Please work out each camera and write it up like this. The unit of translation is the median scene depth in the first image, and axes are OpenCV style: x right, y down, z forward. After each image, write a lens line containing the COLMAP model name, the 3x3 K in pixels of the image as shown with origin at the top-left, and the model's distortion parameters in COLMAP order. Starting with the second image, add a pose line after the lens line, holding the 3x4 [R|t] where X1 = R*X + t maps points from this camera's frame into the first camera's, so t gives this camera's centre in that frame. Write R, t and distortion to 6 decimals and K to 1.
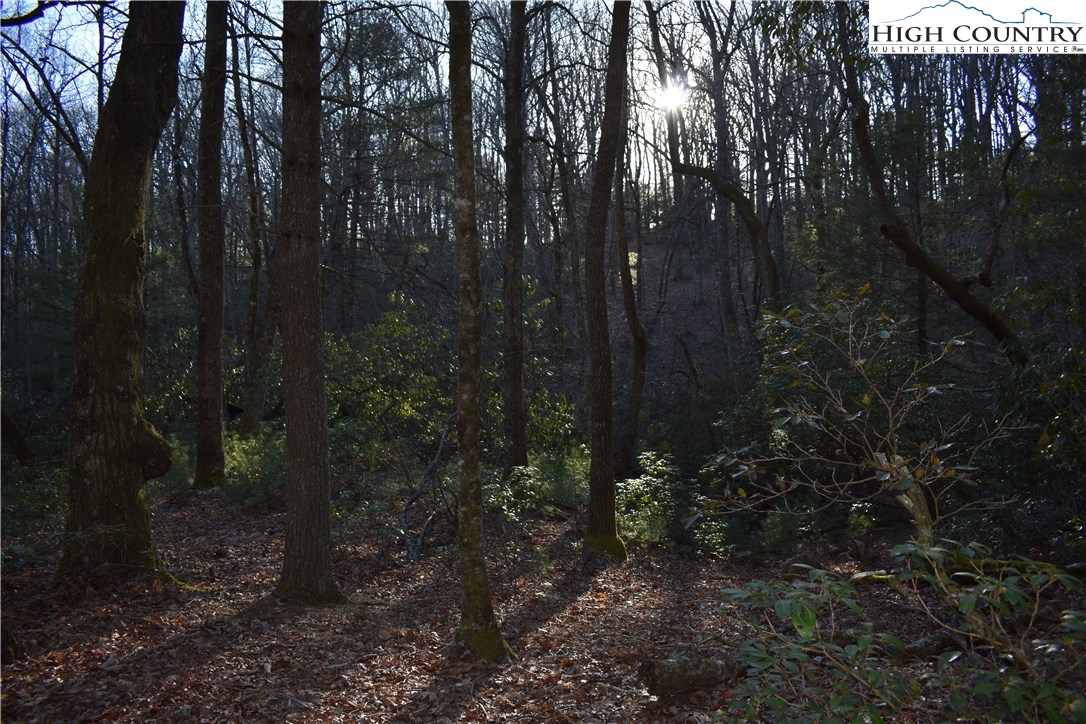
lens RADIAL K [[846.7, 0, 543.0], [0, 846.7, 362.0], [0, 0, 1]] dist [-0.096061, 0.013285]
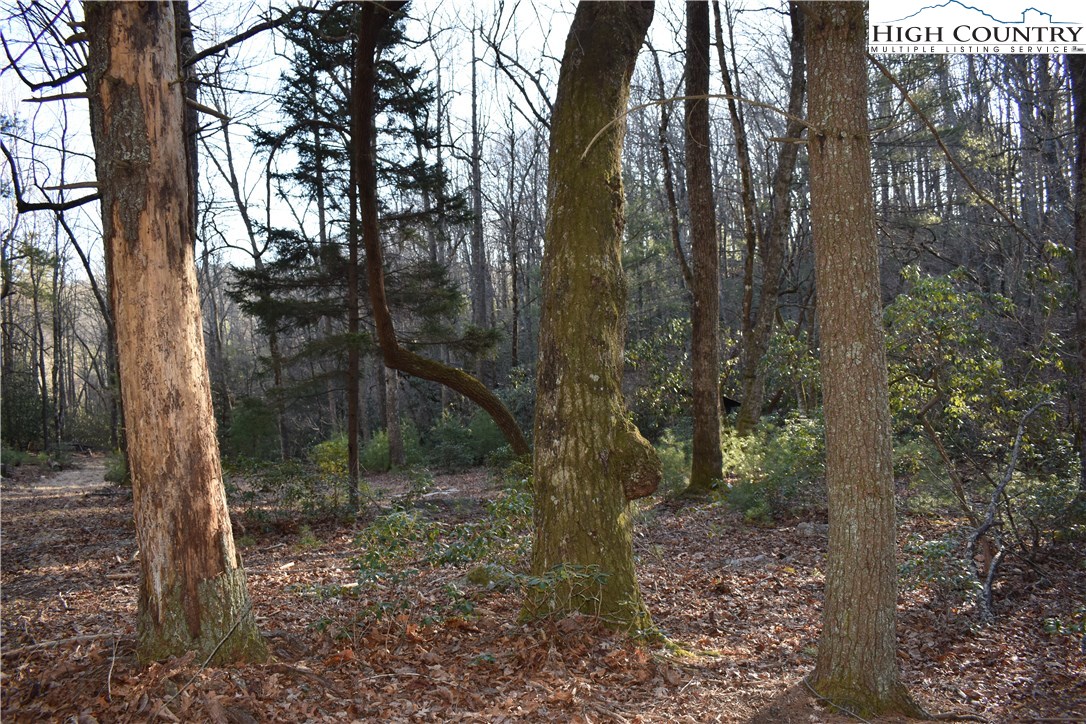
lens RADIAL K [[846.7, 0, 543.0], [0, 846.7, 362.0], [0, 0, 1]] dist [-0.096061, 0.013285]
pose [[0.843154, -0.016235, -0.537426, -0.130511], [0.020937, 0.999777, 0.002646, 0.014044], [0.537264, -0.013483, 0.843306, 0.310271]]
